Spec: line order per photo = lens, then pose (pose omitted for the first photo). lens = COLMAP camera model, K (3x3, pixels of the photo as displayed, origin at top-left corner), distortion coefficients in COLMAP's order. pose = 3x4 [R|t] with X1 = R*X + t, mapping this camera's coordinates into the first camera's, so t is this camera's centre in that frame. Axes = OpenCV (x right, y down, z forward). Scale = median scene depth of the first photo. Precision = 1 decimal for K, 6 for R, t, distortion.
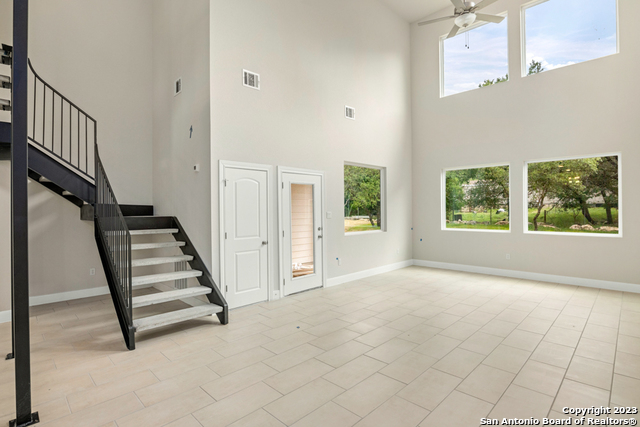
lens RADIAL K [[322.4, 0, 320.0], [0, 322.4, 213.5], [0, 0, 1]] dist [-0.001003, -0.000060]
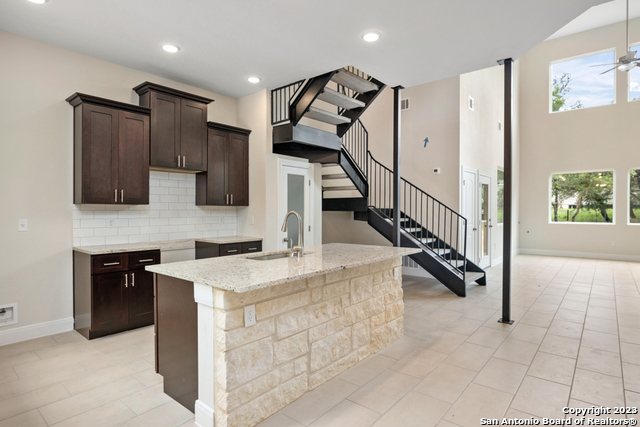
lens RADIAL K [[350.6, 0, 320.0], [0, 350.6, 213.5], [0, 0, 1]] dist [-0.006073, -0.000447]
pose [[0.996413, 0.006763, 0.084355, -0.817439], [-0.006629, 0.999976, -0.001862, 0.031044], [-0.084365, 0.001296, 0.996434, -0.312789]]
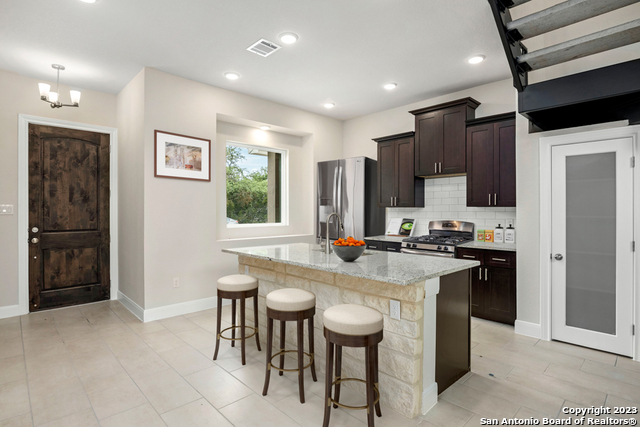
lens RADIAL K [[322.4, 0, 320.0], [0, 322.4, 213.5], [0, 0, 1]] dist [-0.001003, -0.000060]
pose [[-0.020017, 0.014627, -0.999693, -0.247640], [-0.011804, 0.999820, 0.014865, 0.019930], [0.999730, 0.012098, -0.019841, 0.220134]]
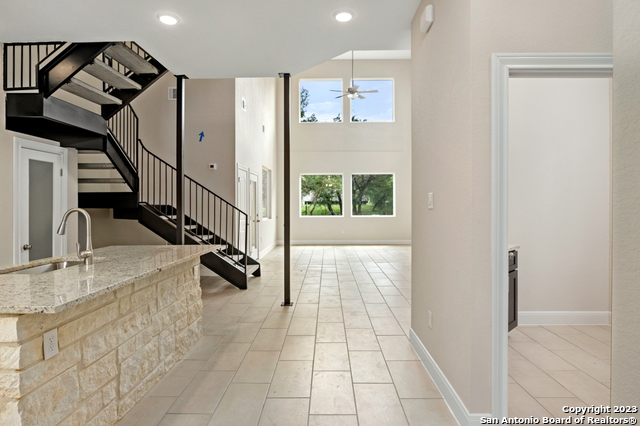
lens RADIAL K [[367.5, 0, 323.1], [0, 367.5, 204.3], [0, 0, 1]] dist [-0.000292, -0.000084]
pose [[0.725024, 0.005416, 0.688702, -0.906061], [0.008479, 0.999823, -0.016788, 0.031825], [-0.688672, 0.018011, 0.724850, -0.309873]]
